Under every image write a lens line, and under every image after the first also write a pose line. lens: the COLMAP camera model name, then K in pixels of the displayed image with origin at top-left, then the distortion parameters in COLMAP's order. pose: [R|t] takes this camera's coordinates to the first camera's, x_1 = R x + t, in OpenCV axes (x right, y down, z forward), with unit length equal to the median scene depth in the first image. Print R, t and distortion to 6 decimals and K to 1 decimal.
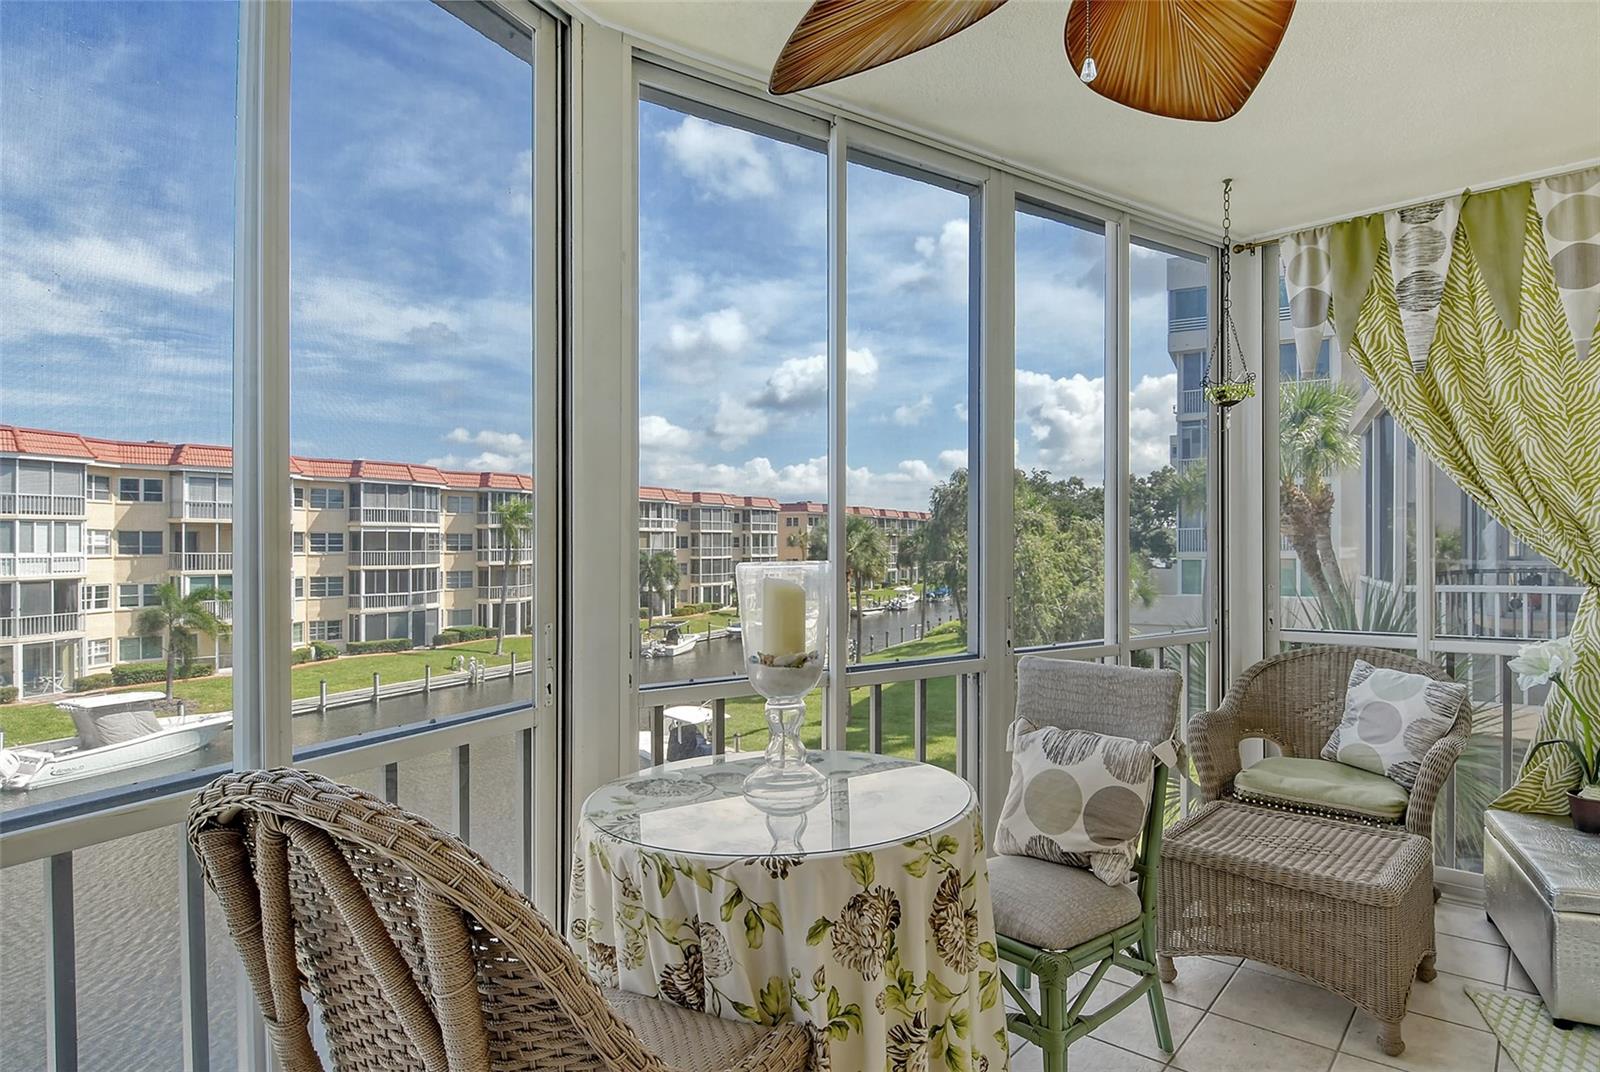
lens RADIAL K [[851.1, 0, 805.3], [0, 851.1, 541.5], [0, 0, 1]] dist [0.024260, -0.030128]
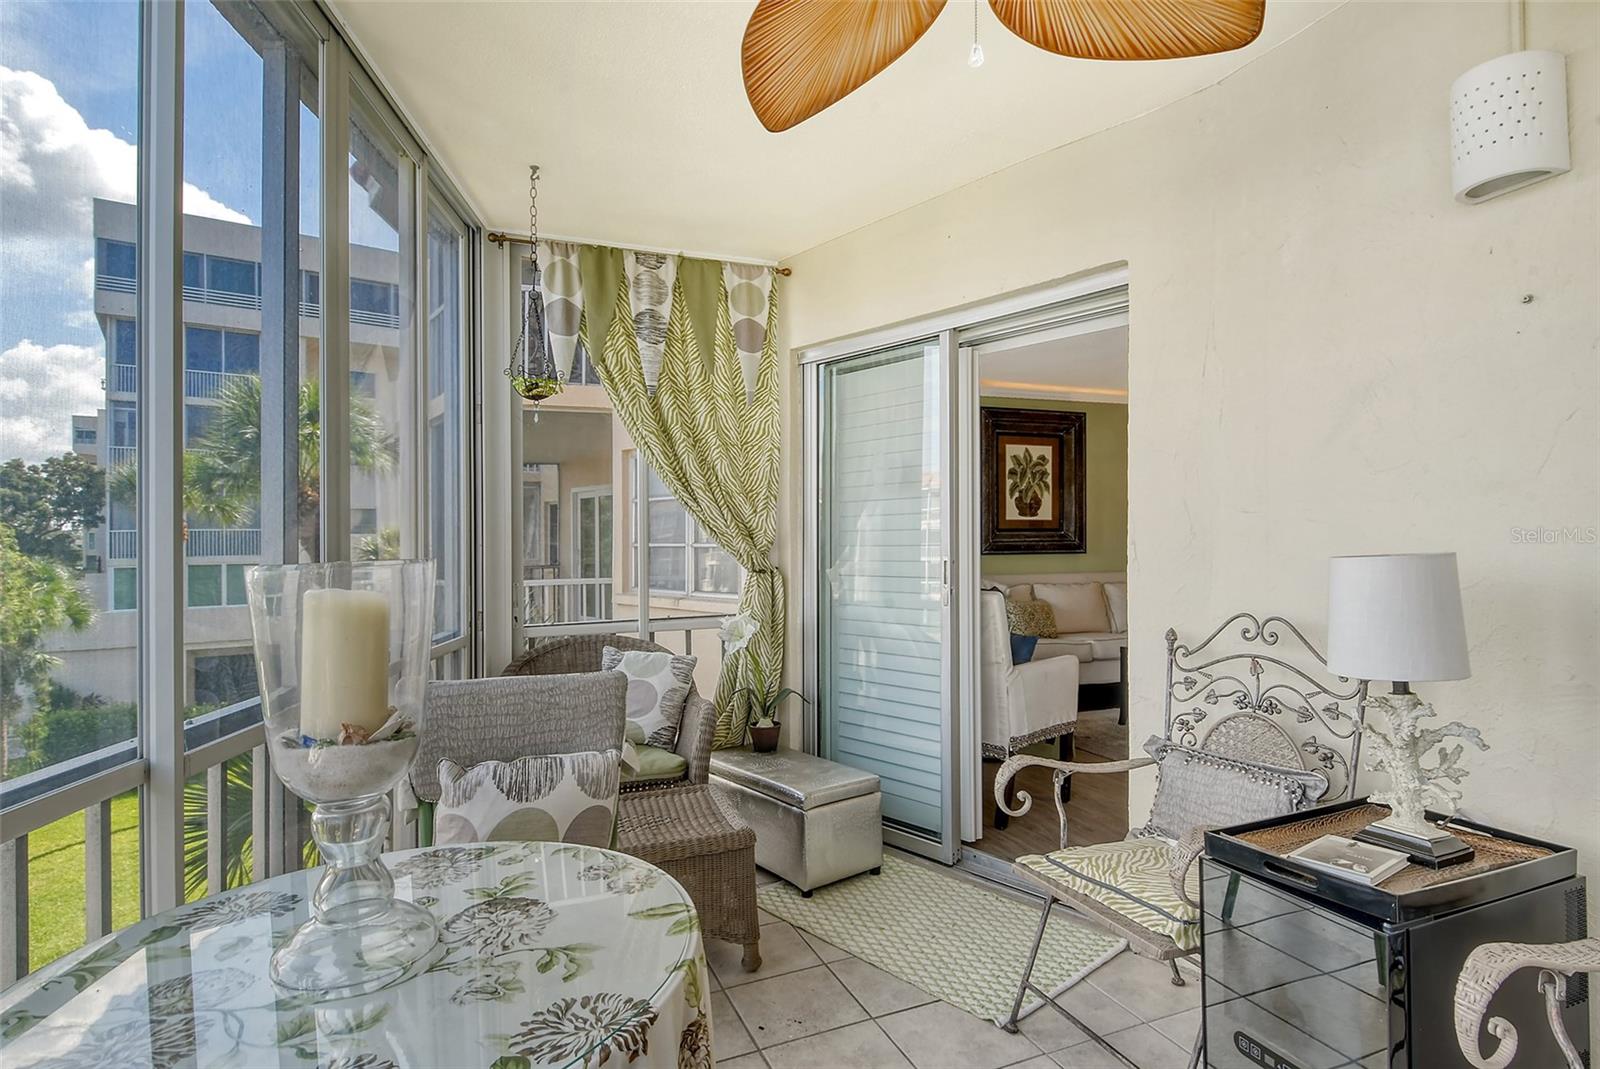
lens RADIAL K [[851.1, 0, 854.9], [0, 851.1, 545.4], [0, 0, 1]] dist [0.024260, -0.030128]
pose [[0.425327, -0.001790, 0.905038, -0.229742], [0.002191, 0.999997, 0.000948, 0.007686], [-0.905037, 0.001580, 0.425330, 0.253601]]
